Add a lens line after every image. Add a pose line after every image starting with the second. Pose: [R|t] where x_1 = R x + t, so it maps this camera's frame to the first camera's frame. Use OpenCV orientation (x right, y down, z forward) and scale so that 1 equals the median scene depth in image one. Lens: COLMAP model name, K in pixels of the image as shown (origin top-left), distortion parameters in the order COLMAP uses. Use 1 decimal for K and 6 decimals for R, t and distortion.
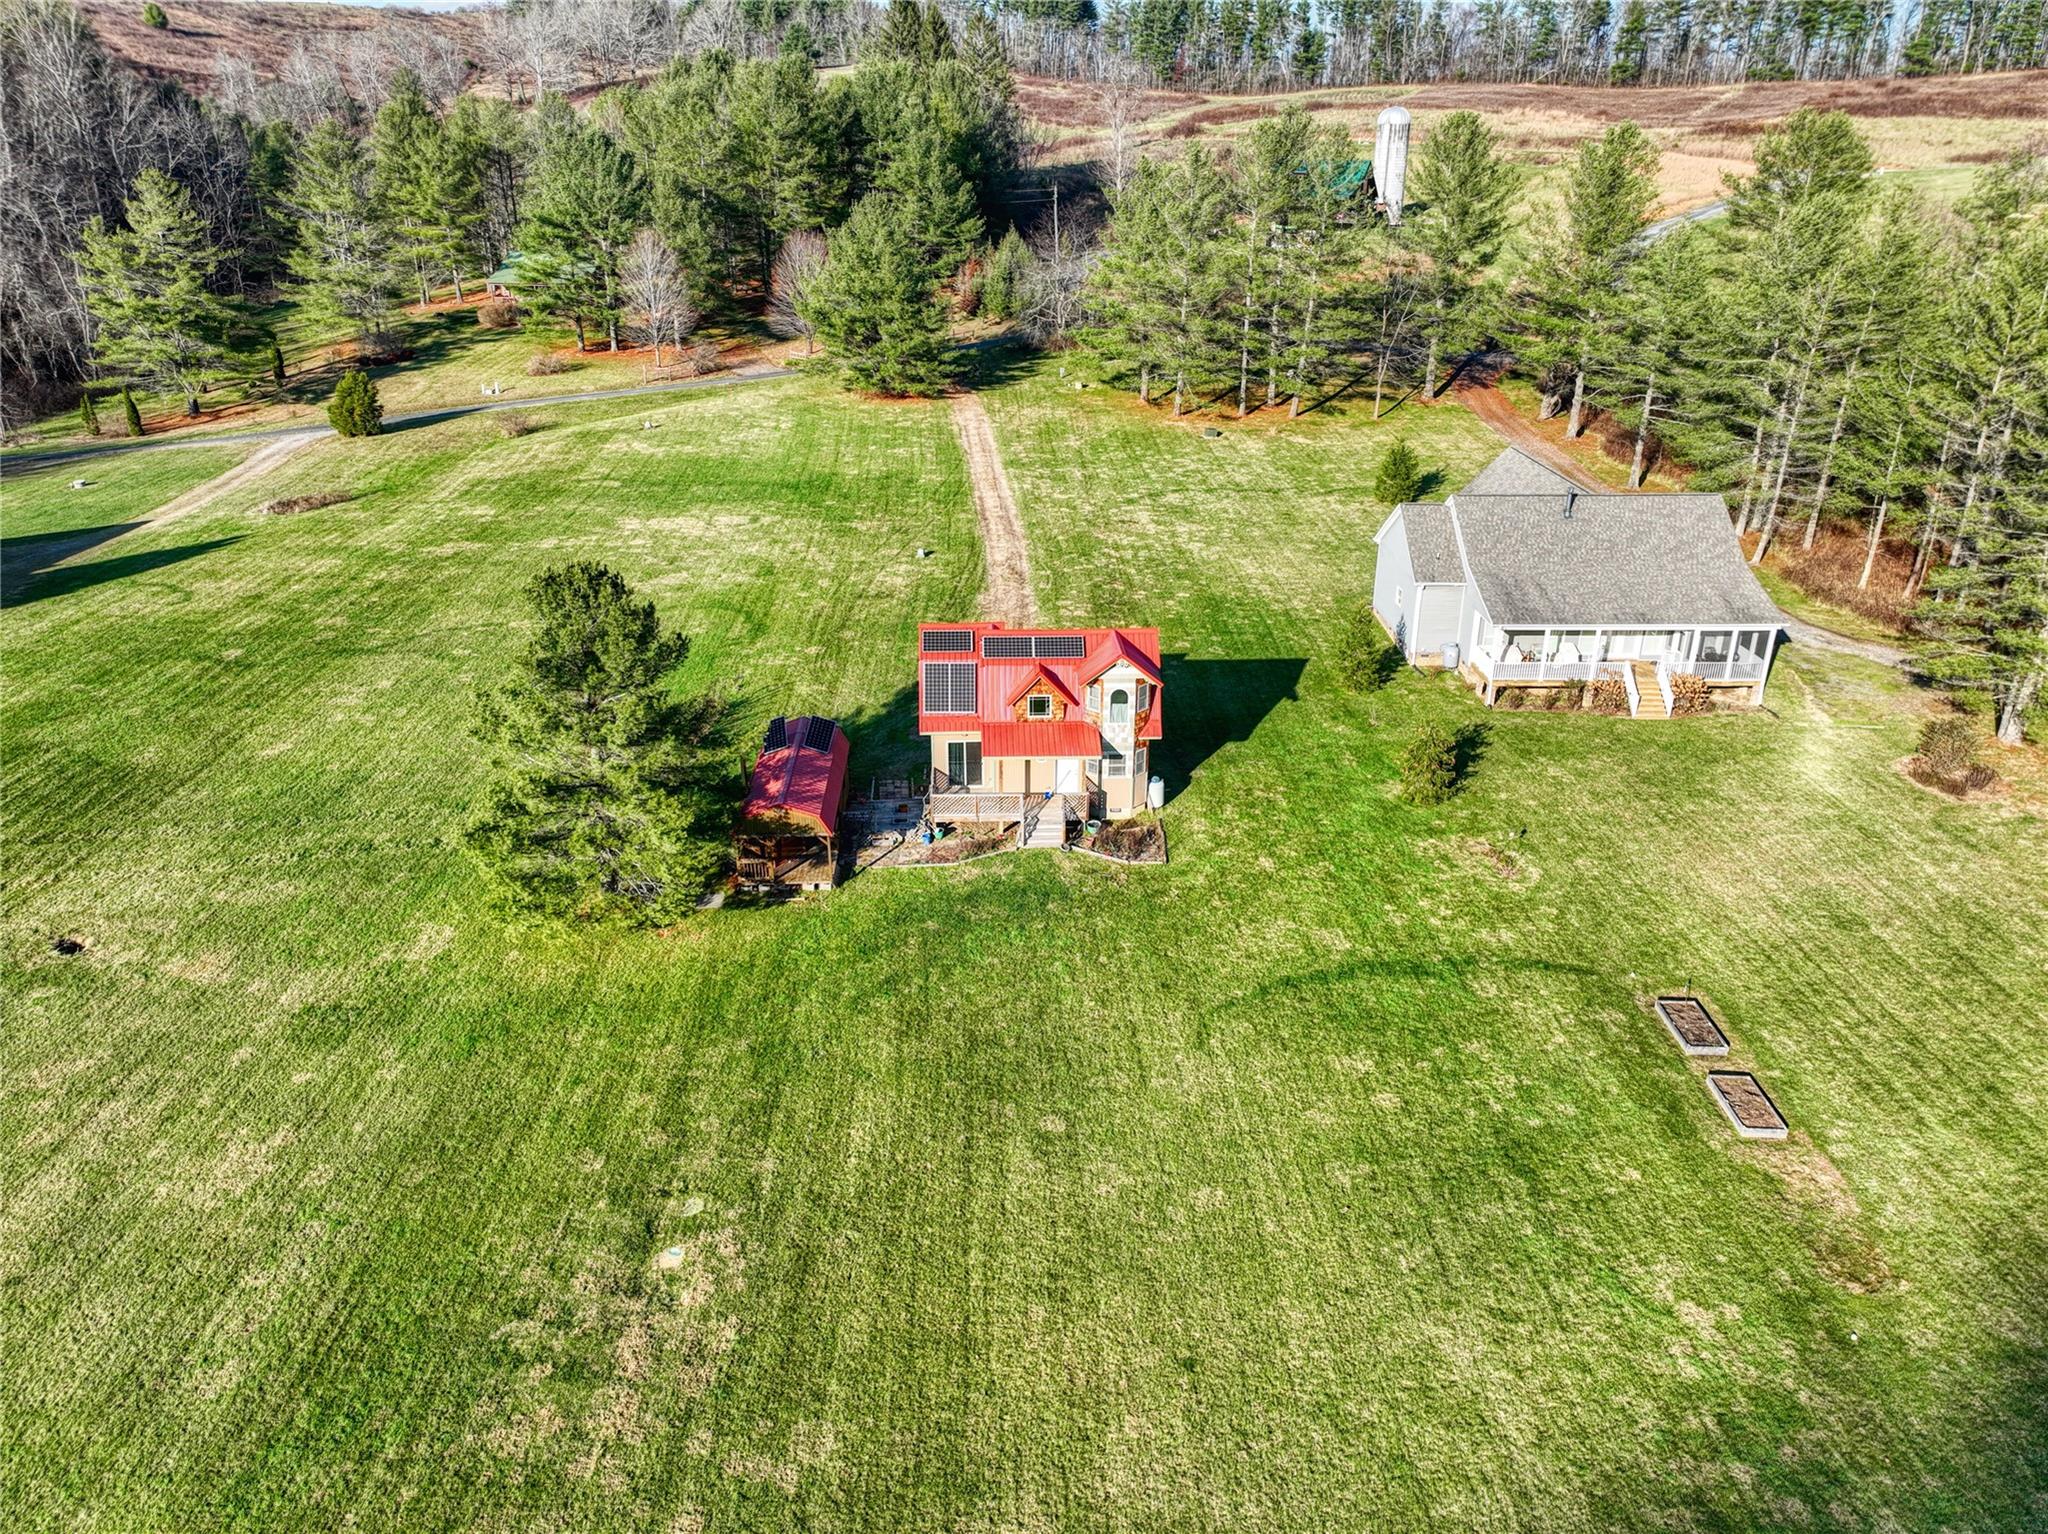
lens RADIAL K [[1429.1, 0, 1023.4], [0, 1429.1, 760.1], [0, 0, 1]] dist [0.002011, 0.011967]
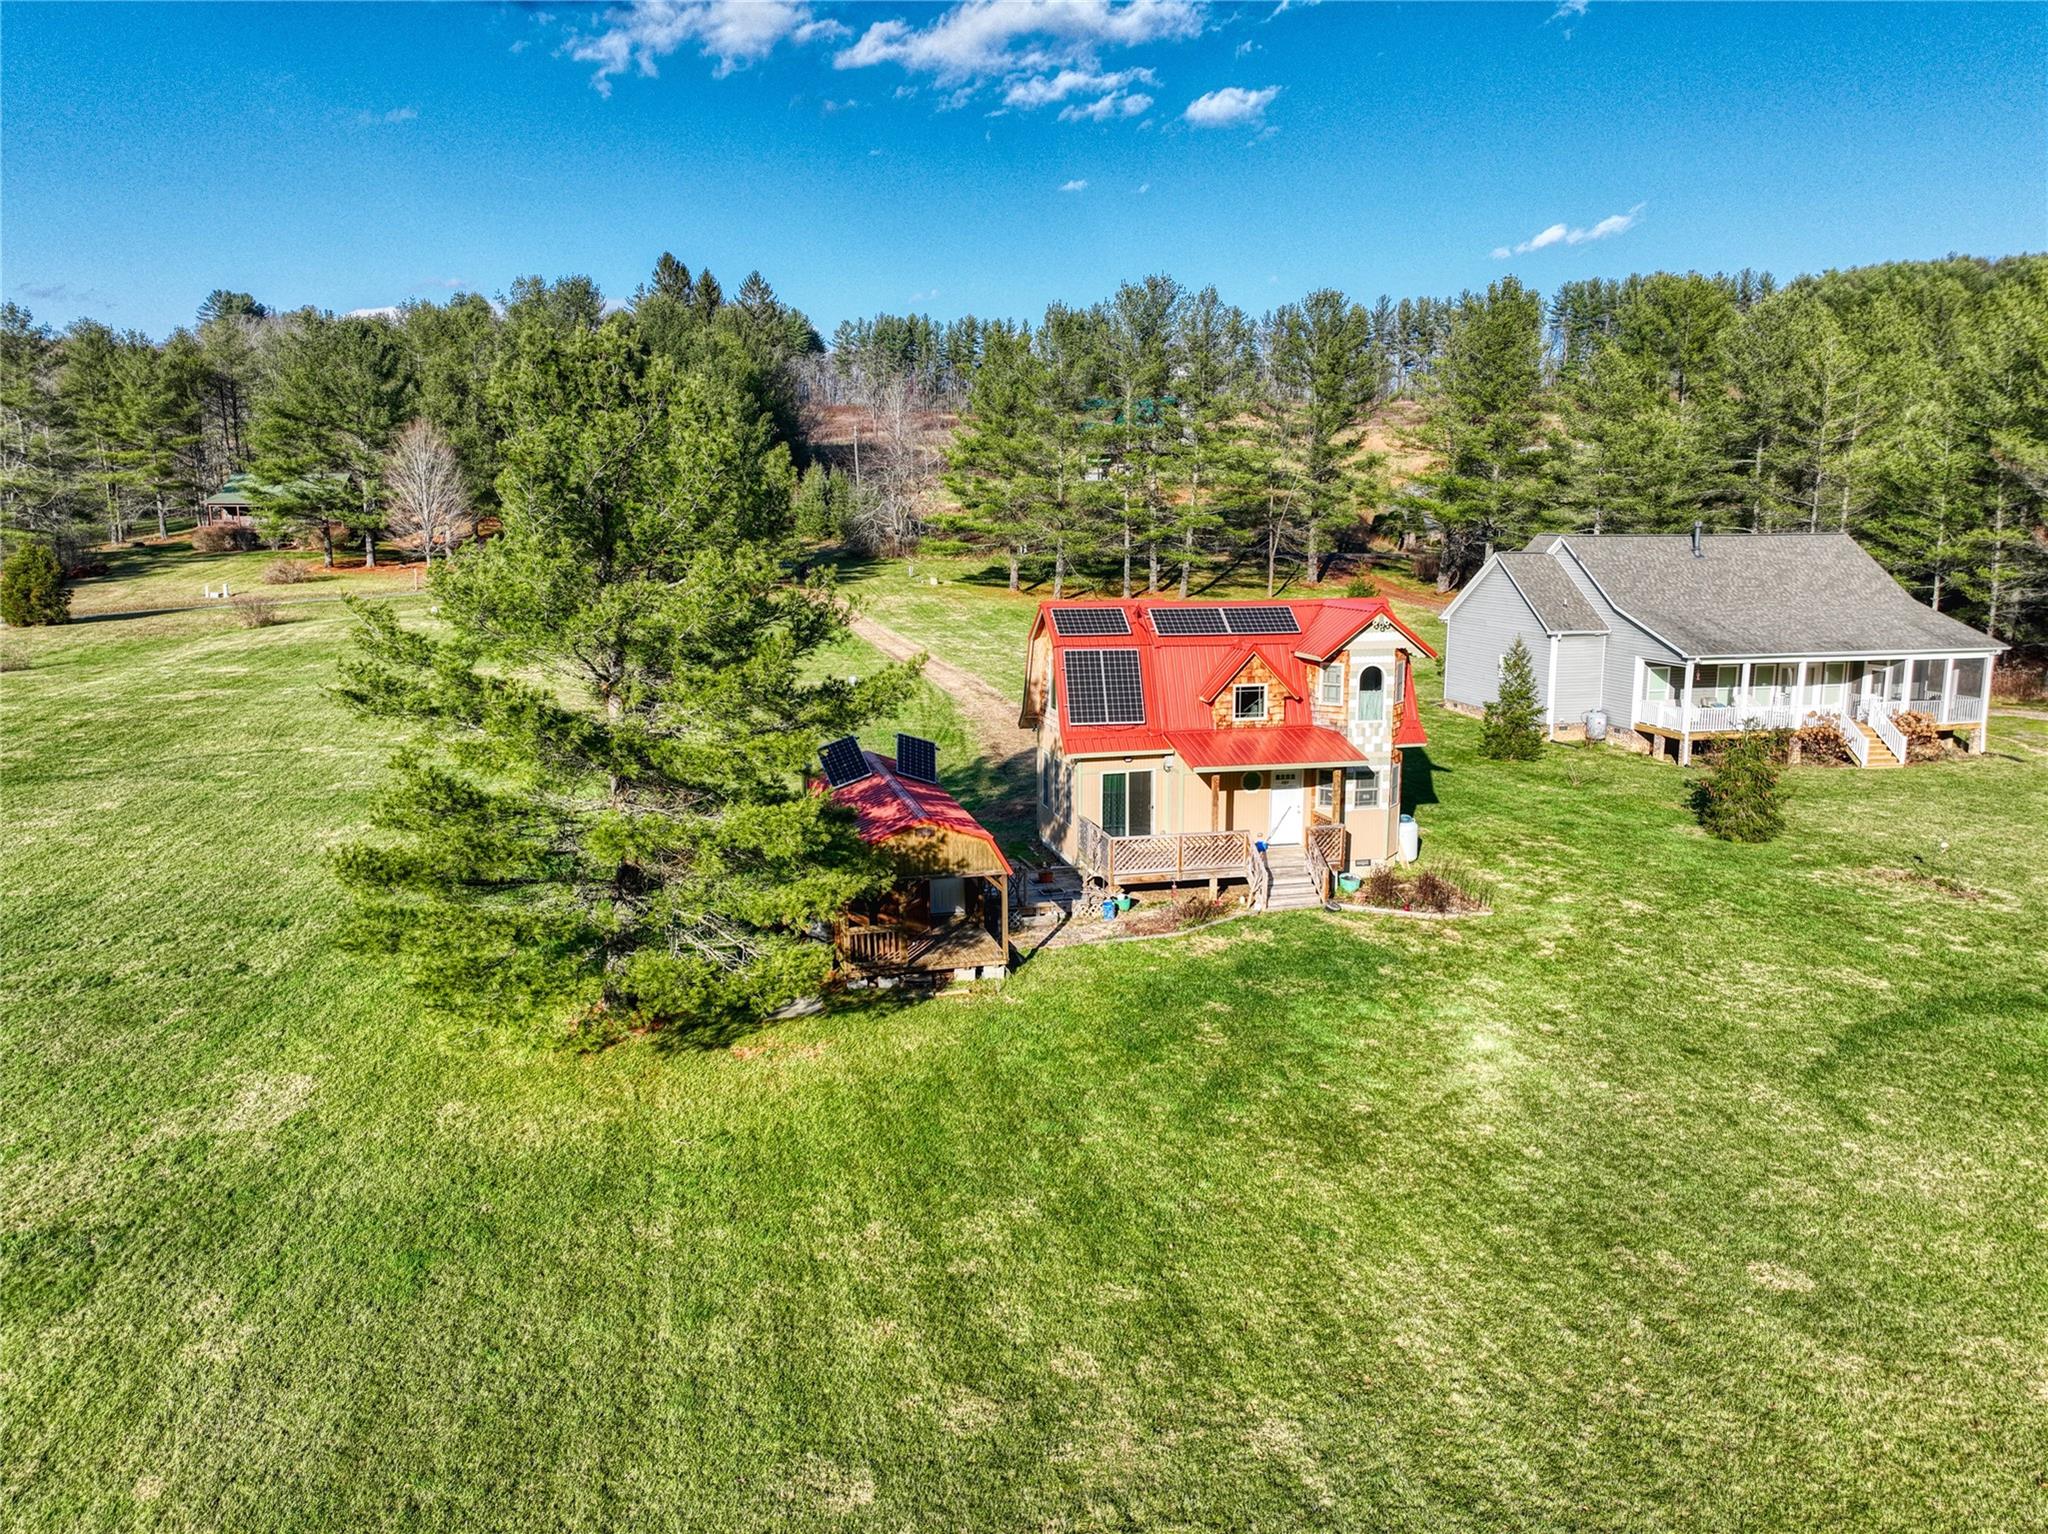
lens RADIAL K [[1429.1, 0, 1023.2], [0, 1429.1, 779.2], [0, 0, 1]] dist [0.002011, 0.011967]
pose [[0.979467, -0.040926, 0.197407, -0.179374], [0.082781, 0.974468, -0.208711, 0.101013], [-0.183825, 0.220767, 0.957847, 0.327111]]
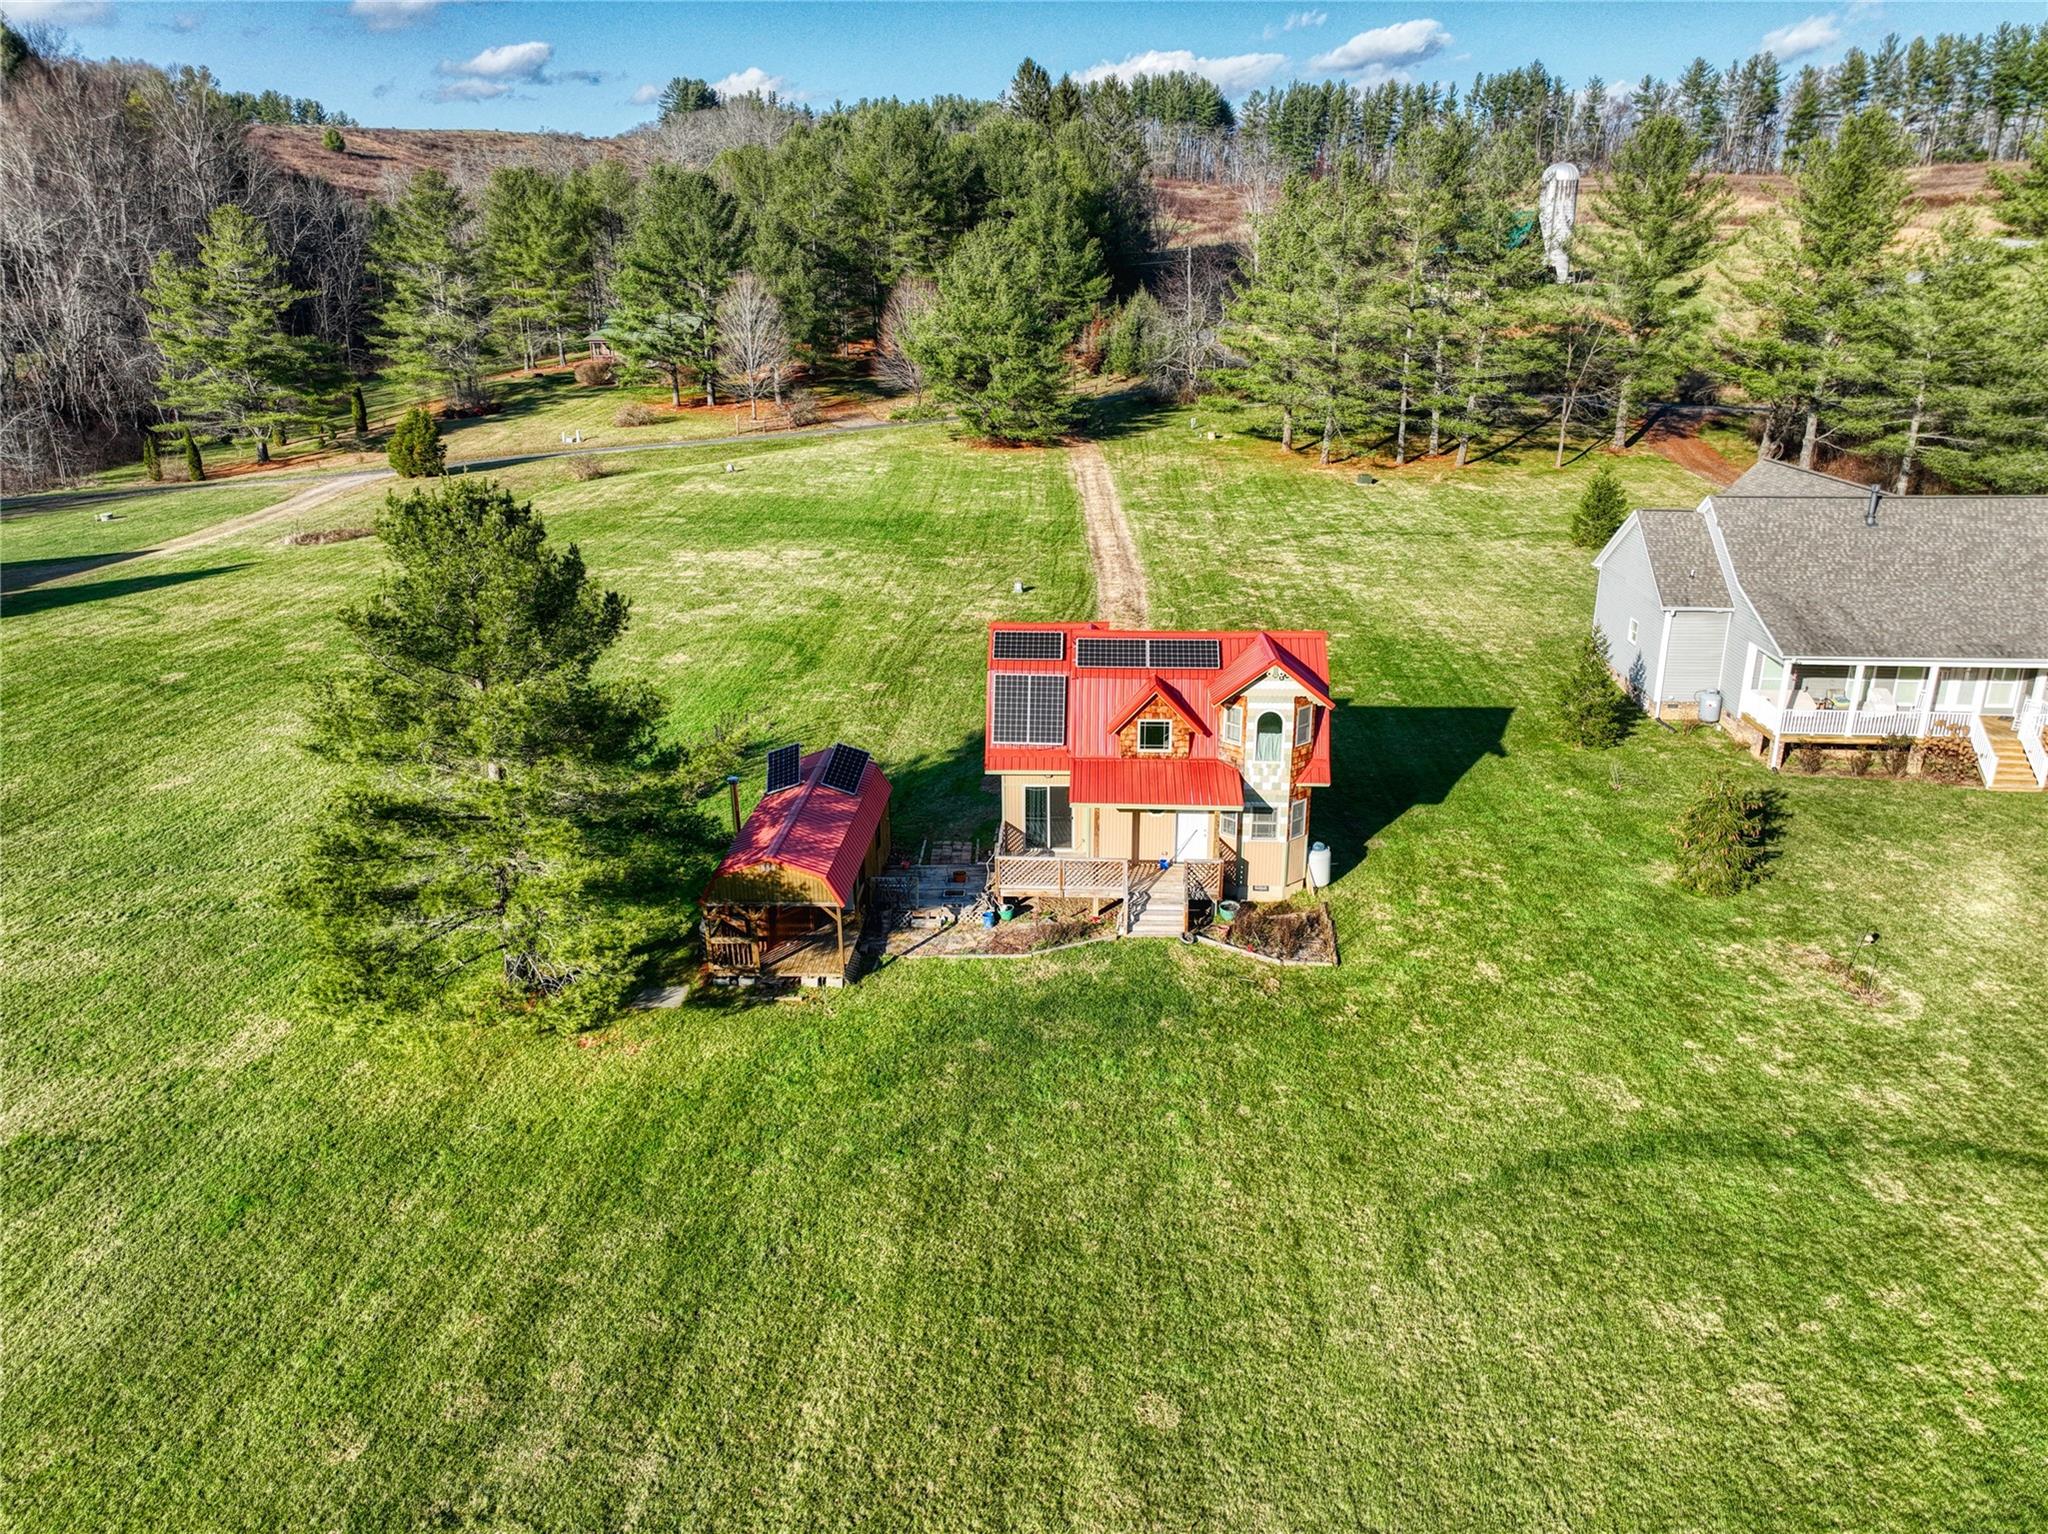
lens RADIAL K [[1429.1, 0, 1023.9], [0, 1429.1, 770.4], [0, 0, 1]] dist [0.002011, 0.011967]
pose [[0.996067, 0.021498, -0.085954, 0.006558], [-0.027623, 0.997114, -0.070719, 0.025141], [0.084186, 0.072816, 0.993786, 0.241434]]
